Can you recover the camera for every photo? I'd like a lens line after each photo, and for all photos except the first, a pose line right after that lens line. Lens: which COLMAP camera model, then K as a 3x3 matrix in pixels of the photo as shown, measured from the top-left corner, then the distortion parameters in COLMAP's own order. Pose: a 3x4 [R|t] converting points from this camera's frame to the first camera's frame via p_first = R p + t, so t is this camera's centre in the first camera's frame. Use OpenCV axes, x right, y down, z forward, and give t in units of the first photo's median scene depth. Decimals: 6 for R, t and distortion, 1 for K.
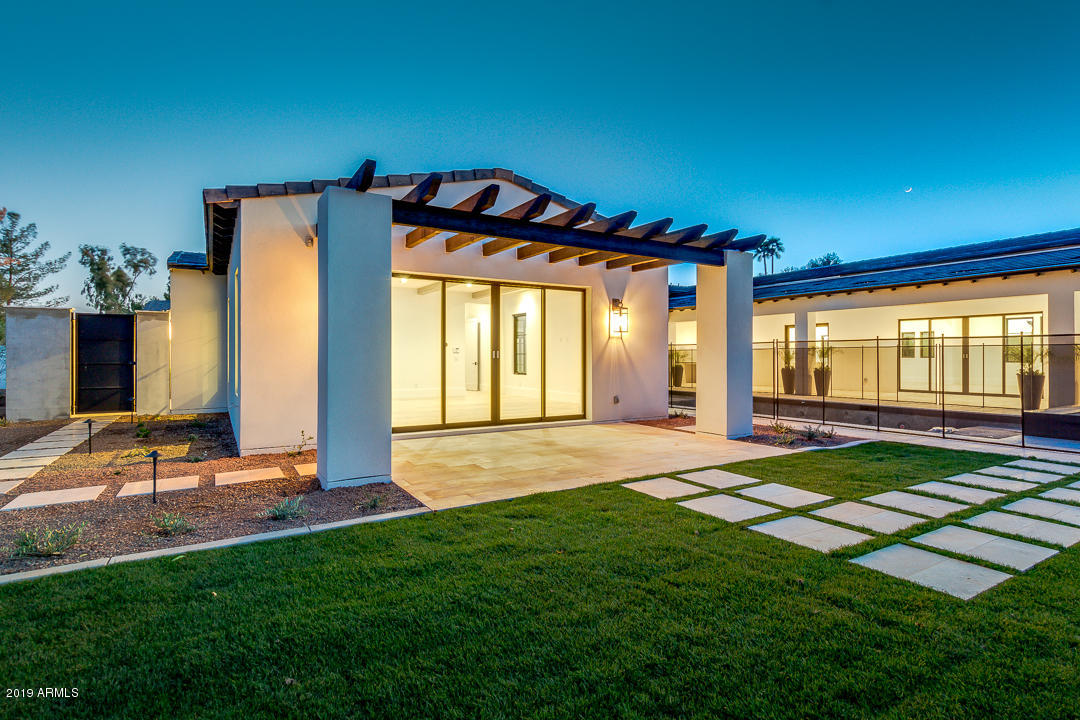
lens RADIAL K [[535.0, 0, 541.4], [0, 535.0, 358.8], [0, 0, 1]] dist [0.017952, -0.002403]
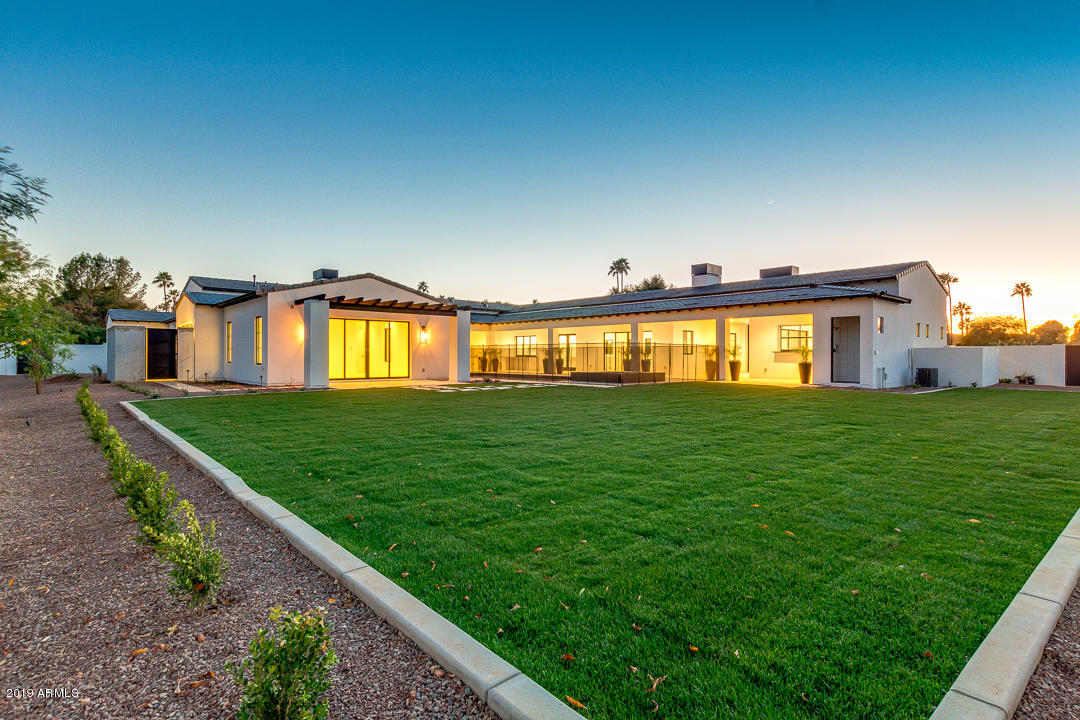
lens RADIAL K [[535.0, 0, 536.2], [0, 535.0, 356.7], [0, 0, 1]] dist [0.017952, -0.002403]
pose [[0.985067, 0.002248, 0.172158, 0.177529], [-0.001885, 0.999996, -0.002274, 0.019044], [-0.172162, 0.001915, 0.985067, -1.075590]]
